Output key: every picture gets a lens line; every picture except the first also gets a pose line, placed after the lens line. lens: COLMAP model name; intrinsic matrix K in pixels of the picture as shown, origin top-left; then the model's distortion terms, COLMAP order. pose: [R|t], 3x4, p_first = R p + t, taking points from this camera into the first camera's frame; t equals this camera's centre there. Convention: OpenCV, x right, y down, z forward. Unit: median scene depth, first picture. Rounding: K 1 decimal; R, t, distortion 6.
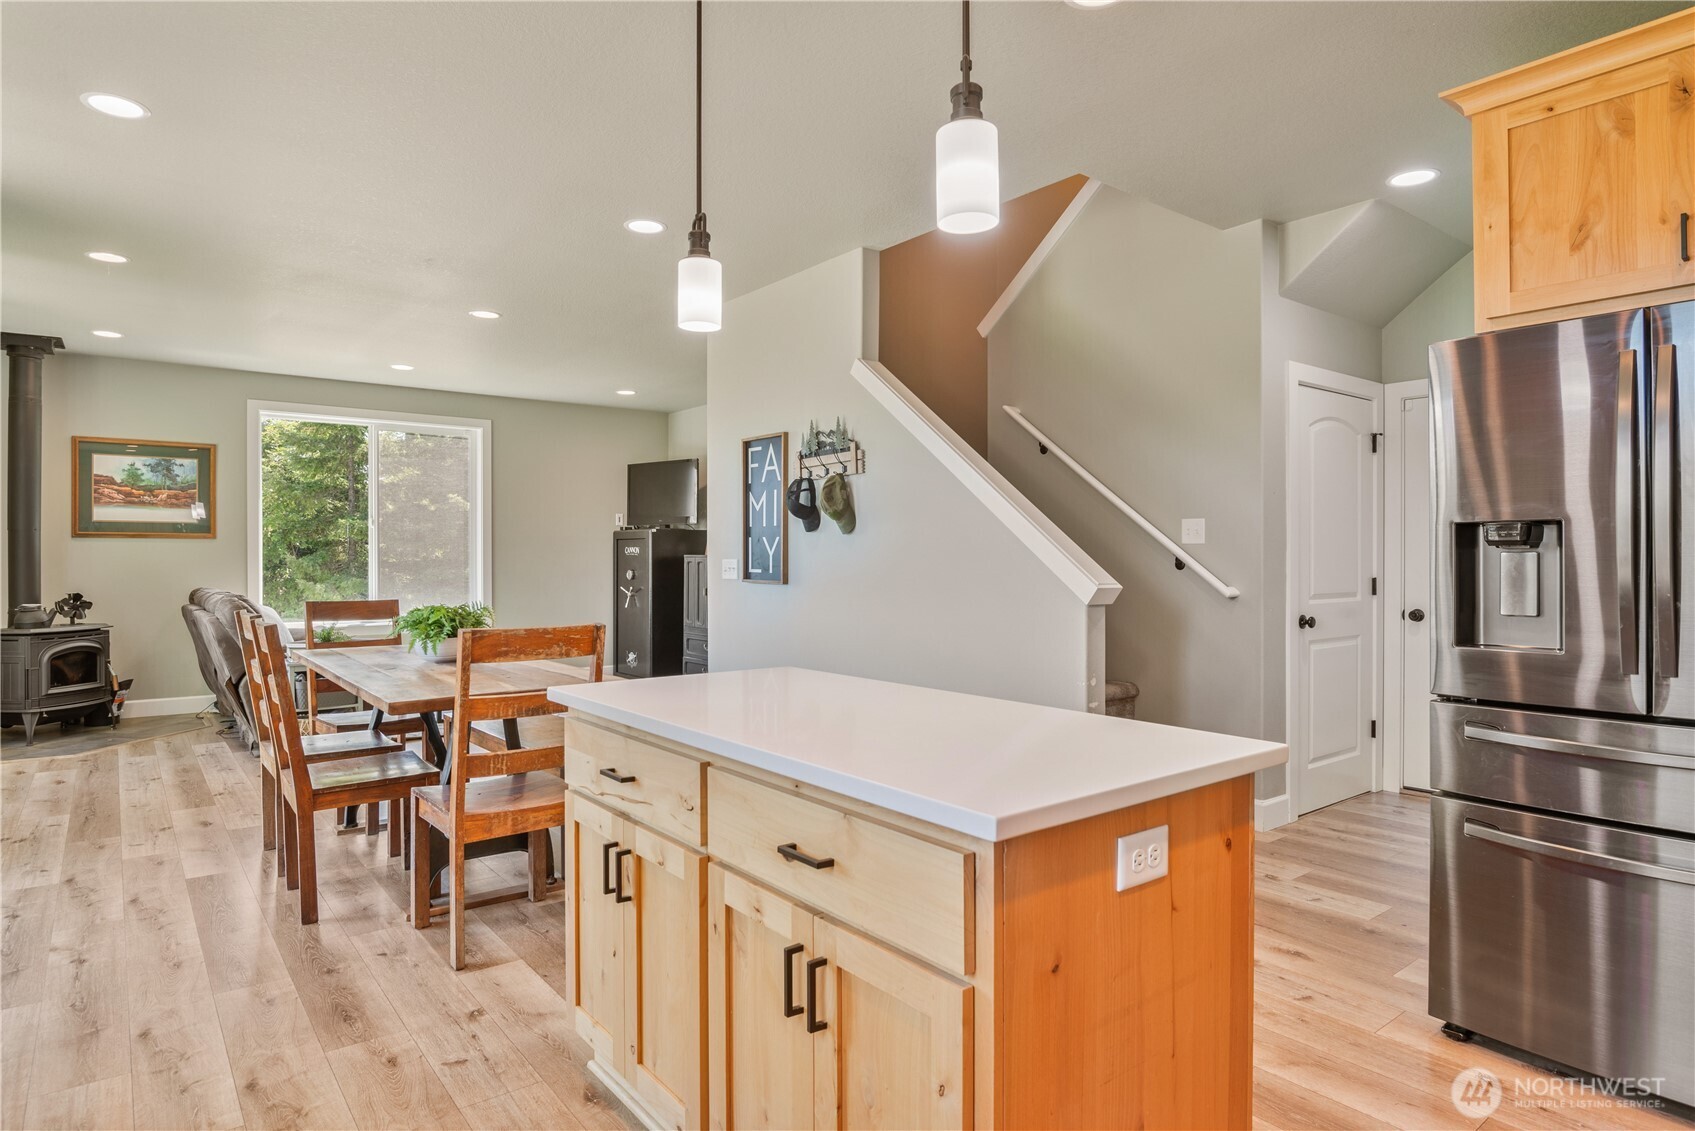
lens RADIAL K [[955.6, 0, 862.2], [0, 955.6, 560.7], [0, 0, 1]] dist [-0.025671, -0.001778]
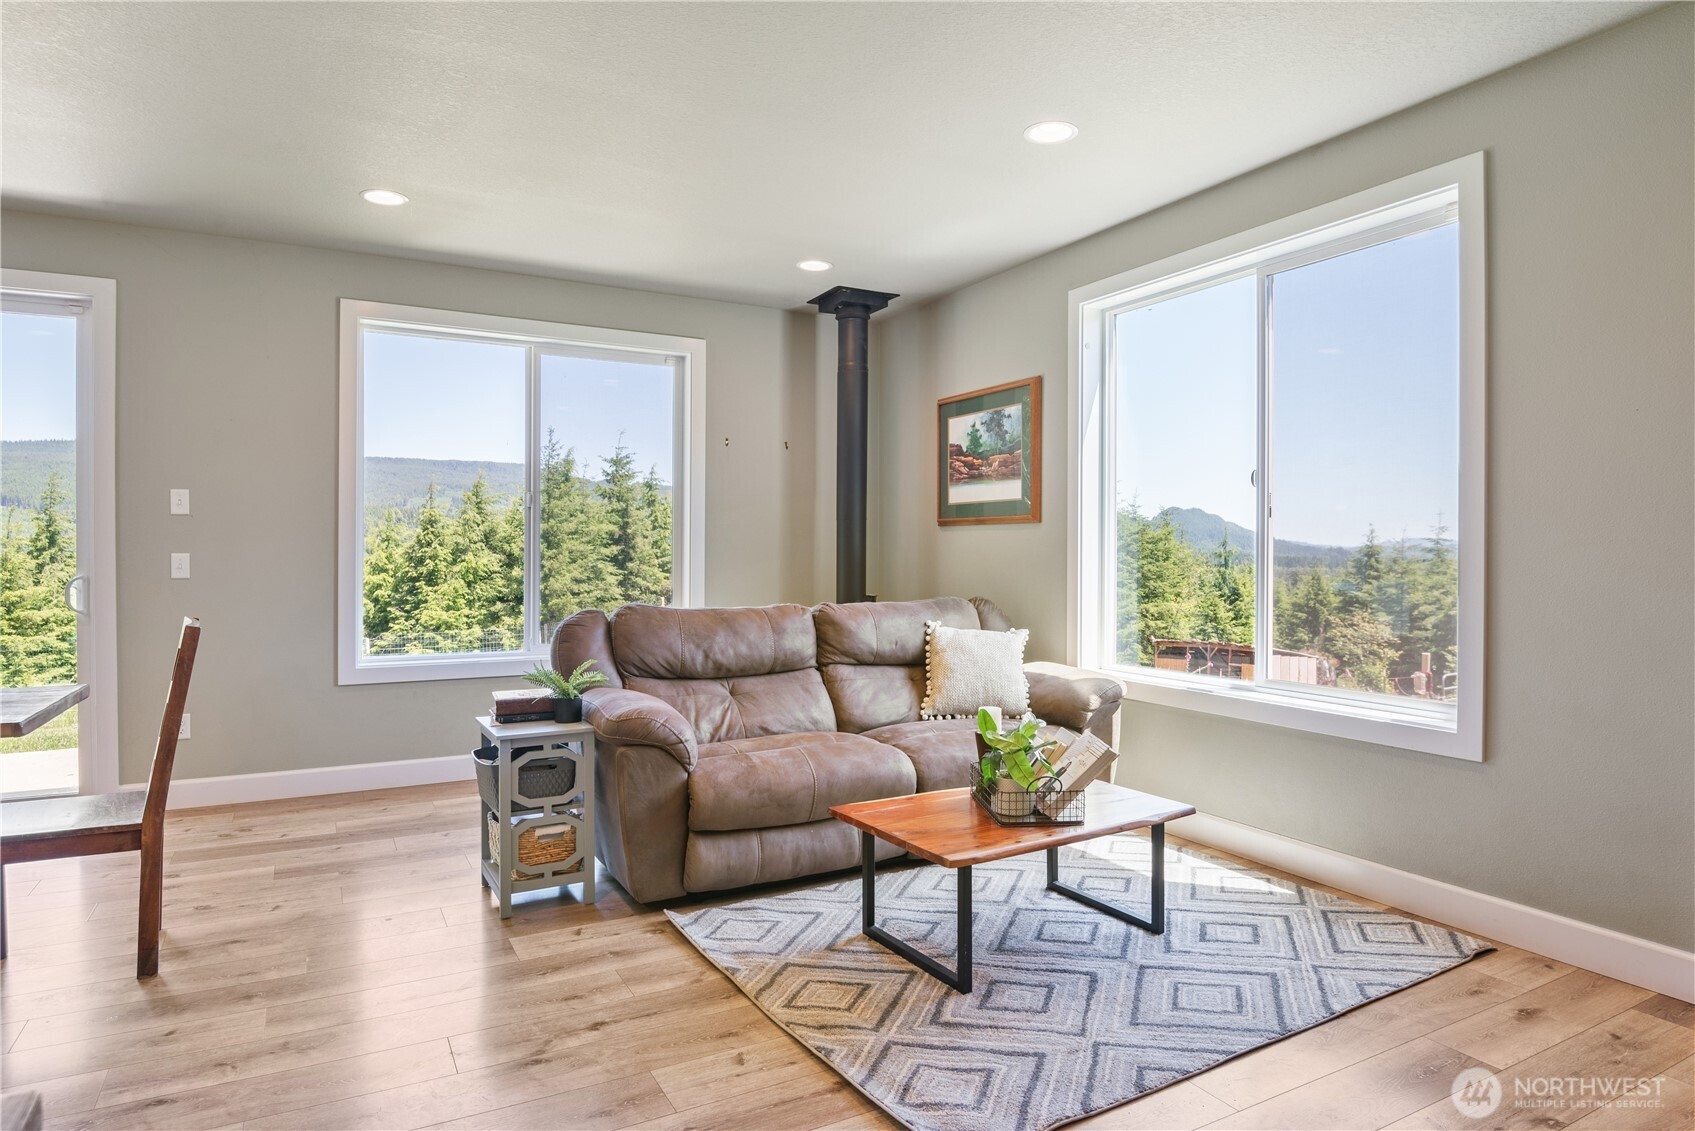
lens RADIAL K [[970.6, 0, 855.6], [0, 970.6, 564.5], [0, 0, 1]] dist [-0.021561, -0.003080]
pose [[-0.181577, 0.011439, -0.983310, -0.013413], [-0.005619, 0.999904, 0.012670, -0.002527], [0.983361, 0.007825, -0.181496, 1.084512]]
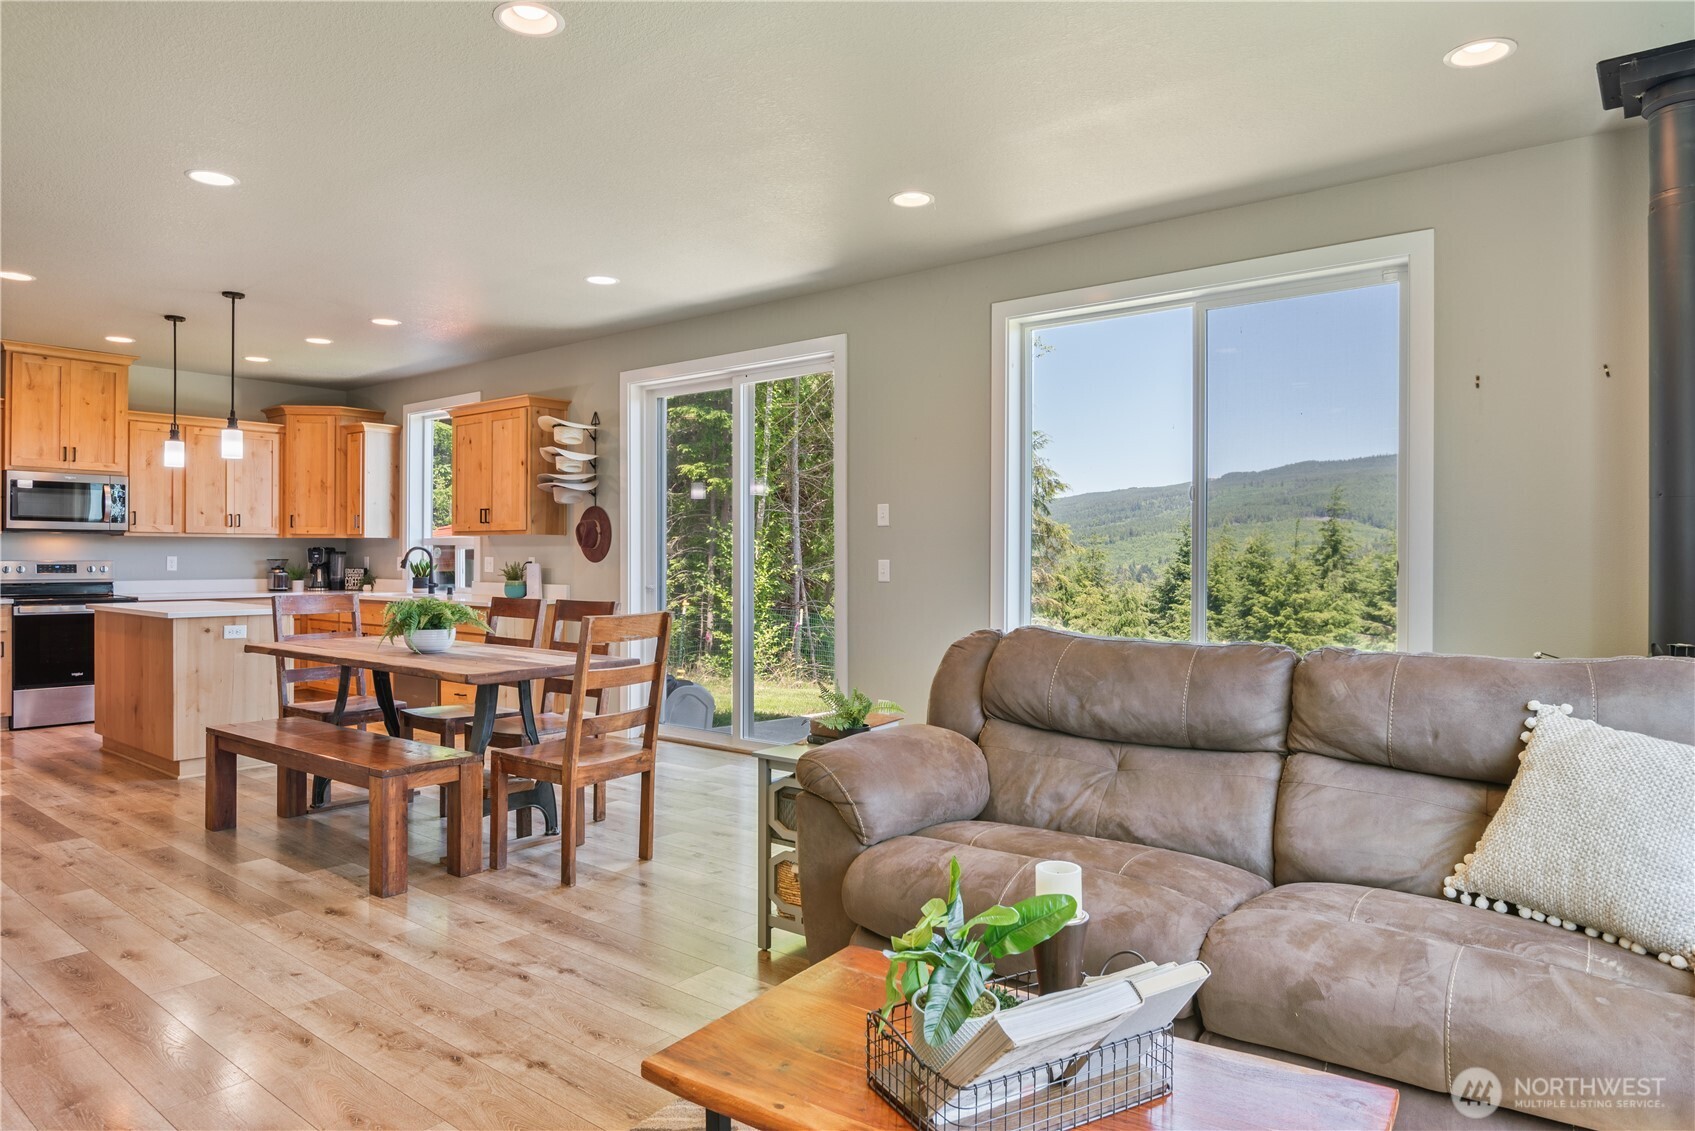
lens RADIAL K [[1039.5, 0, 846.1], [0, 1039.5, 557.9], [0, 0, 1]] dist [-0.015331, -0.004886]
pose [[-0.979636, -0.002411, -0.200766, -0.368967], [-0.003293, 0.999986, 0.004060, -0.003755], [0.200753, 0.004638, -0.979631, 1.292820]]
